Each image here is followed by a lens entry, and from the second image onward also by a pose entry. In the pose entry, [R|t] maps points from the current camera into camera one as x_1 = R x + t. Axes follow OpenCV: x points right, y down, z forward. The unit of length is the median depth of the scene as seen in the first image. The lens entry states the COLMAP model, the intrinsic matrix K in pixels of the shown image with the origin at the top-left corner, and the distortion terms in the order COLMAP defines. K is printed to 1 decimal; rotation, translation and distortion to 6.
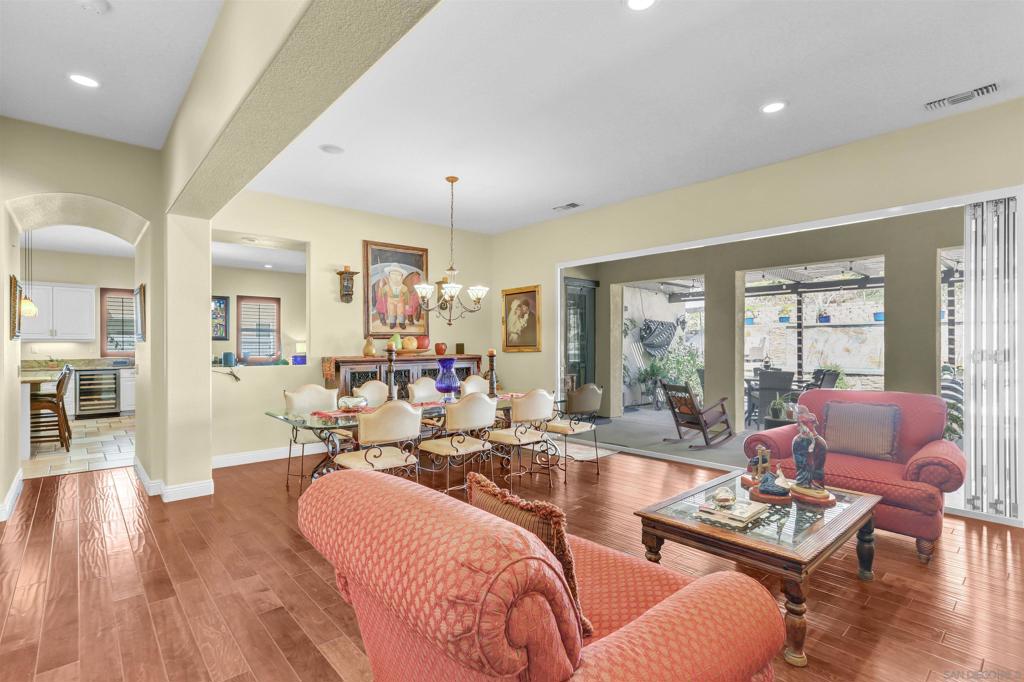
lens RADIAL K [[482.1, 0, 512.0], [0, 482.1, 341.0], [0, 0, 1]] dist [-0.002427, -0.000626]
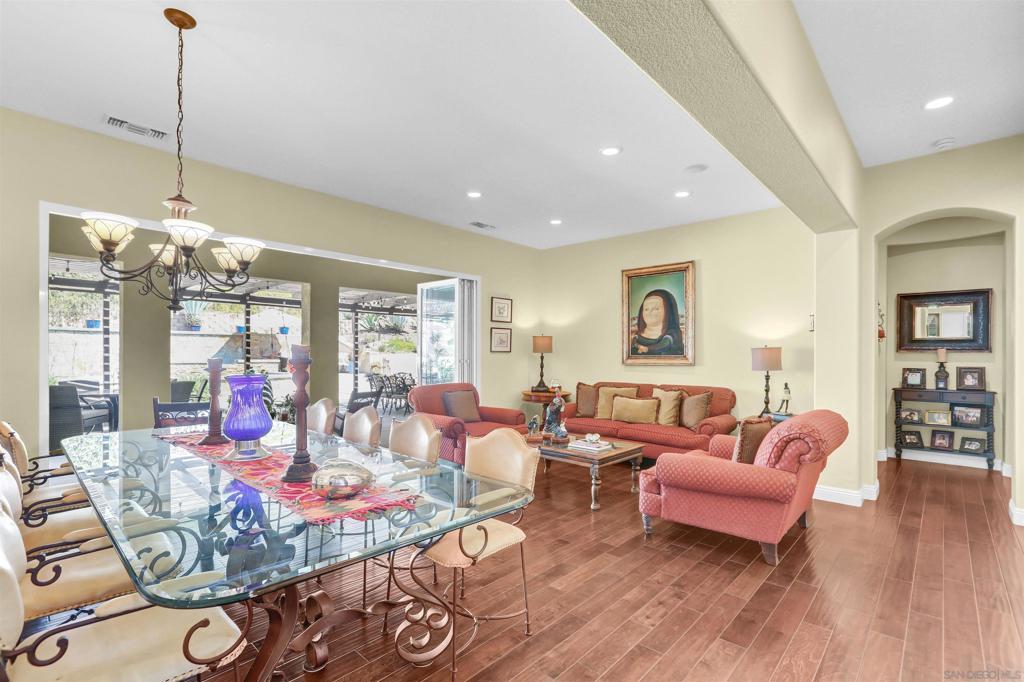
lens RADIAL K [[475.9, 0, 512.8], [0, 475.9, 349.4], [0, 0, 1]] dist [-0.038060, 0.025447]
pose [[-0.106551, 0.010359, 0.994253, -0.383610], [-0.012147, 0.999858, -0.011719, 0.002994], [-0.994233, -0.013326, -0.106410, 0.429485]]
